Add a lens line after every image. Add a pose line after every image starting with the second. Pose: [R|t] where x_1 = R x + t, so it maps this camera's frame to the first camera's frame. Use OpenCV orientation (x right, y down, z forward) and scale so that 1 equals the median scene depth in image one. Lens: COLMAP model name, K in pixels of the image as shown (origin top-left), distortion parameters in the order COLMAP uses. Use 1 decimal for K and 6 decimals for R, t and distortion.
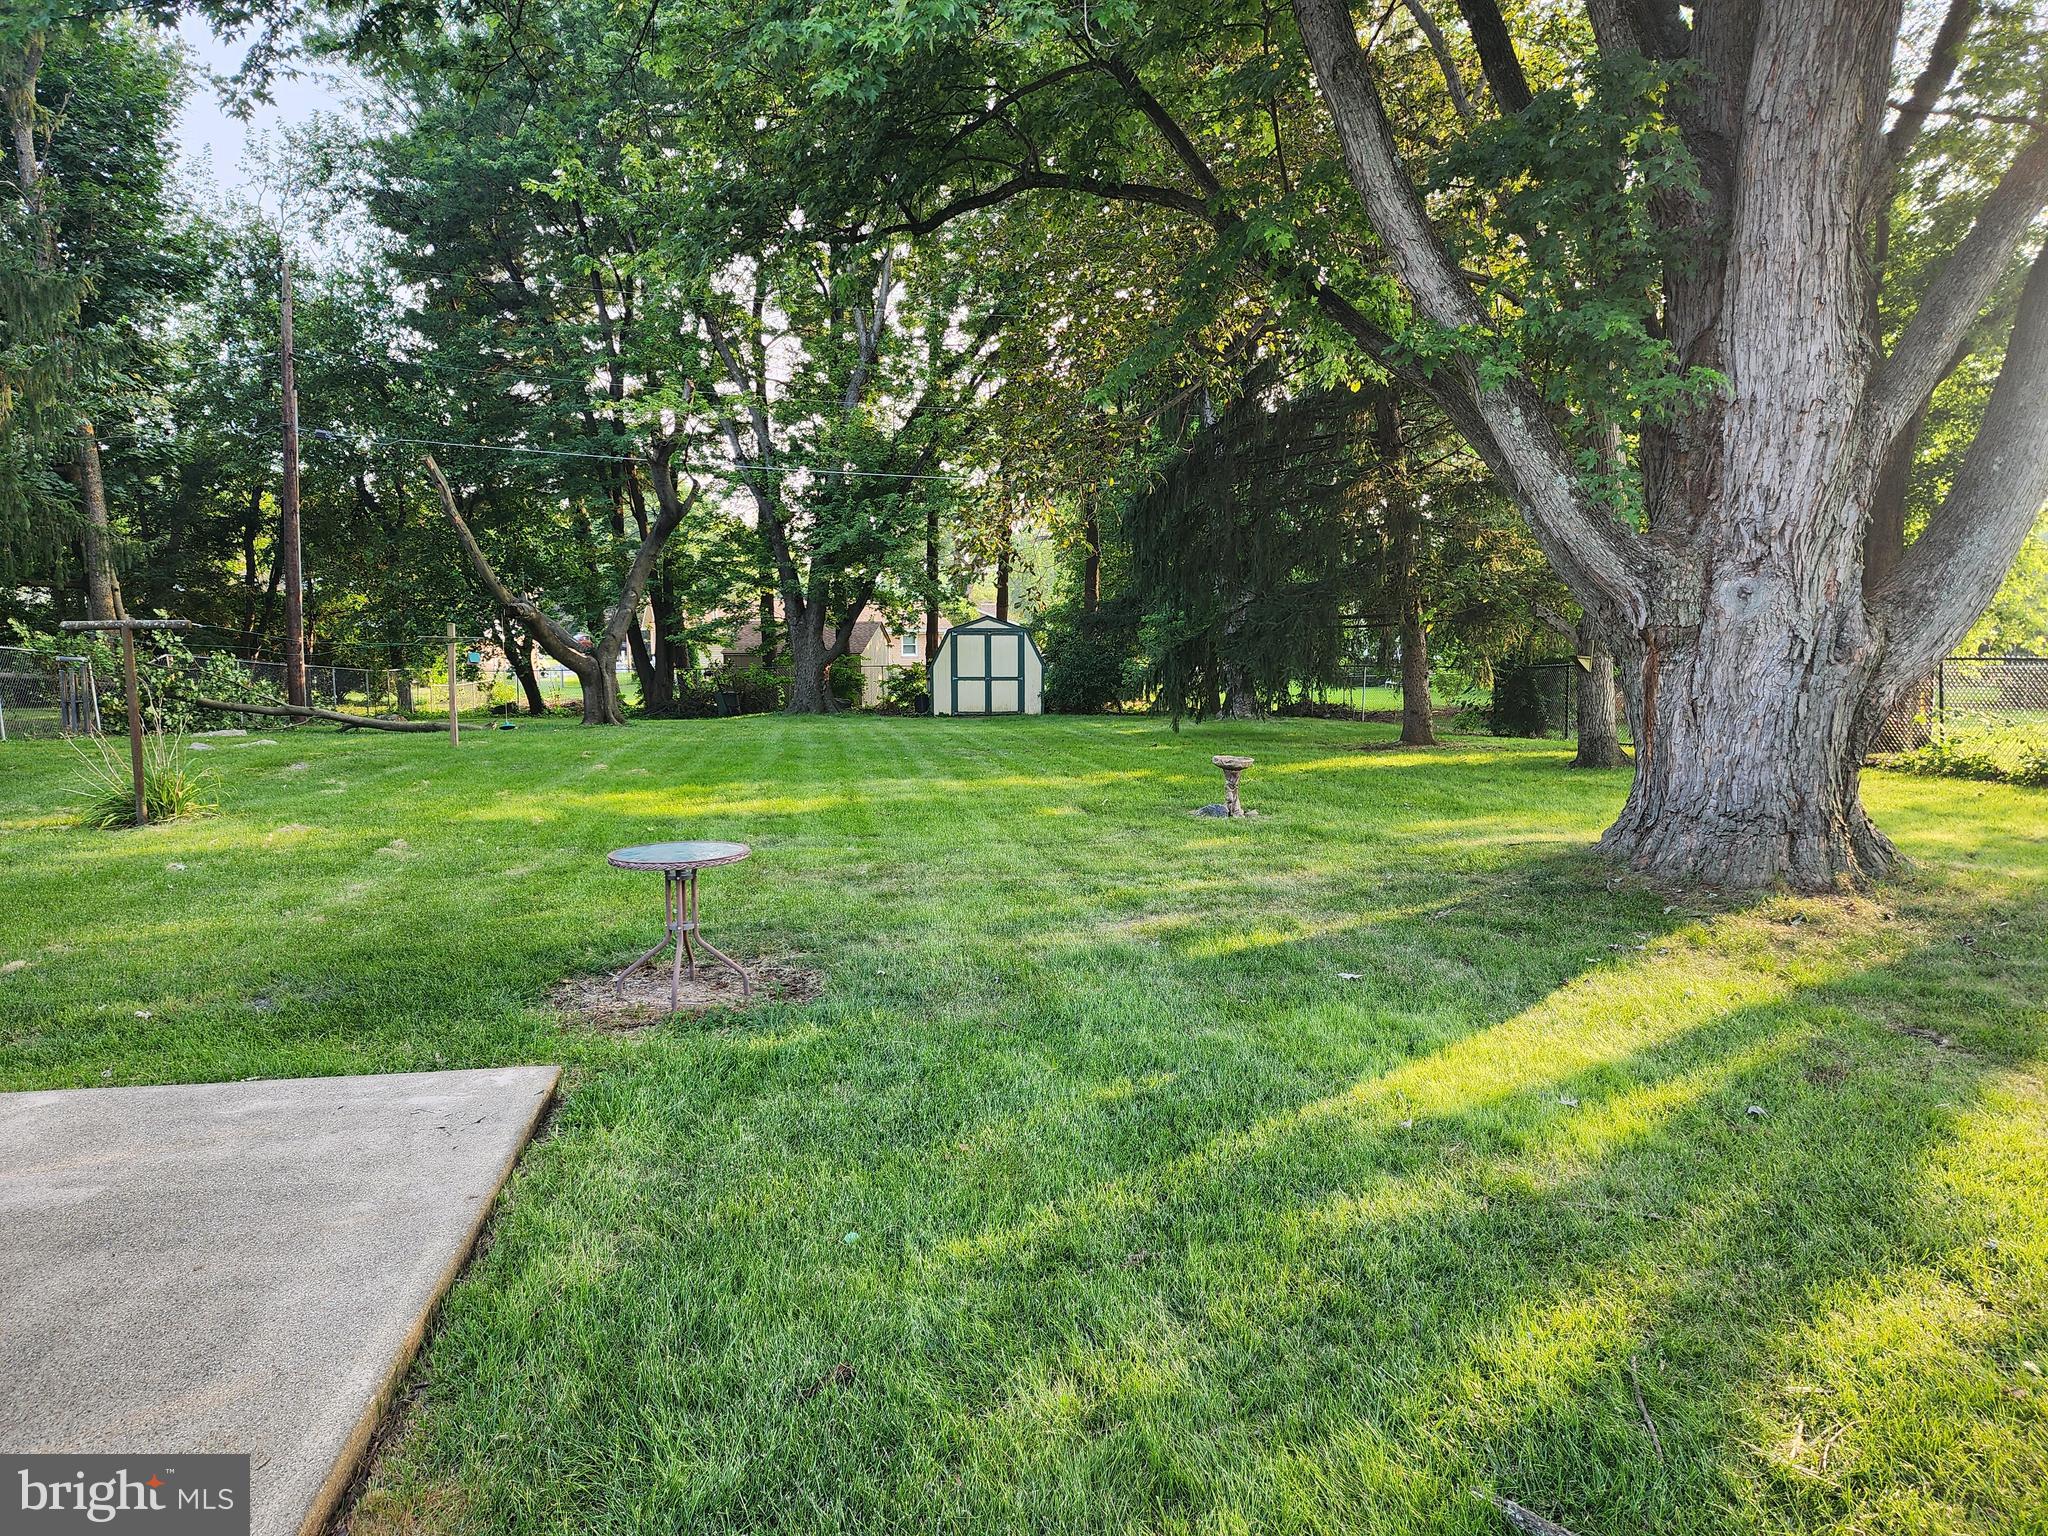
lens RADIAL K [[1468.4, 0, 1018.8], [0, 1468.4, 767.0], [0, 0, 1]] dist [0.024430, -0.030904]
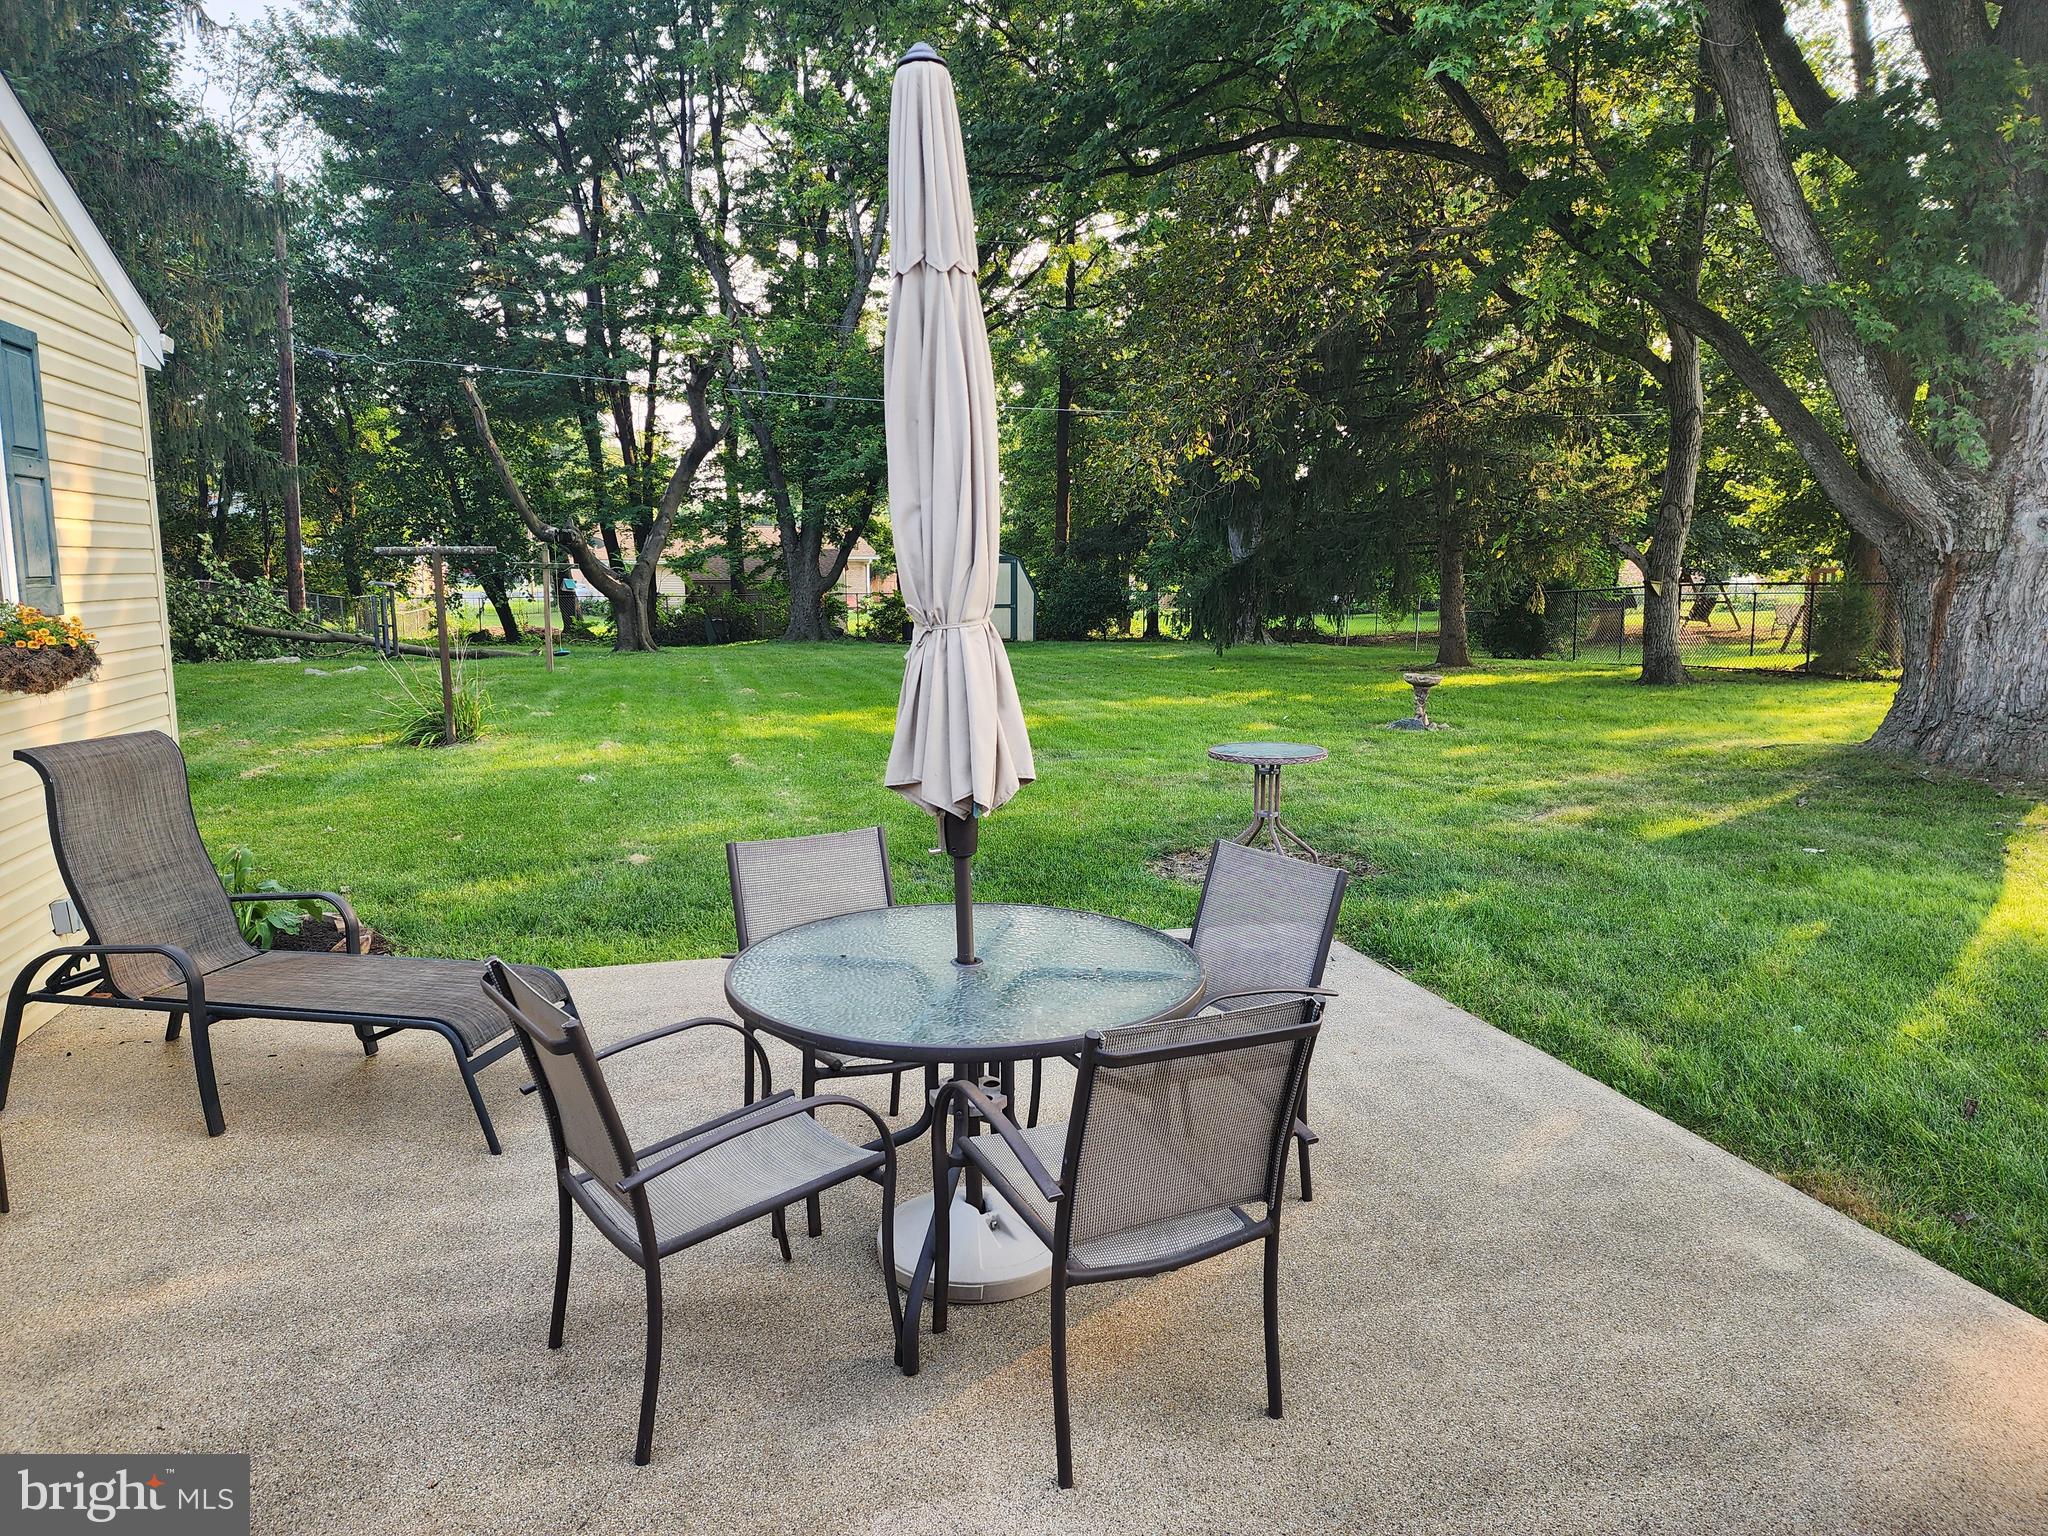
lens RADIAL K [[1468.4, 0, 1029.0], [0, 1468.4, 773.9], [0, 0, 1]] dist [0.024430, -0.030904]
pose [[0.996098, -0.011196, 0.087541, -0.284694], [0.006583, 0.998584, 0.052798, 0.008722], [-0.088008, -0.052015, 0.994761, -0.063668]]
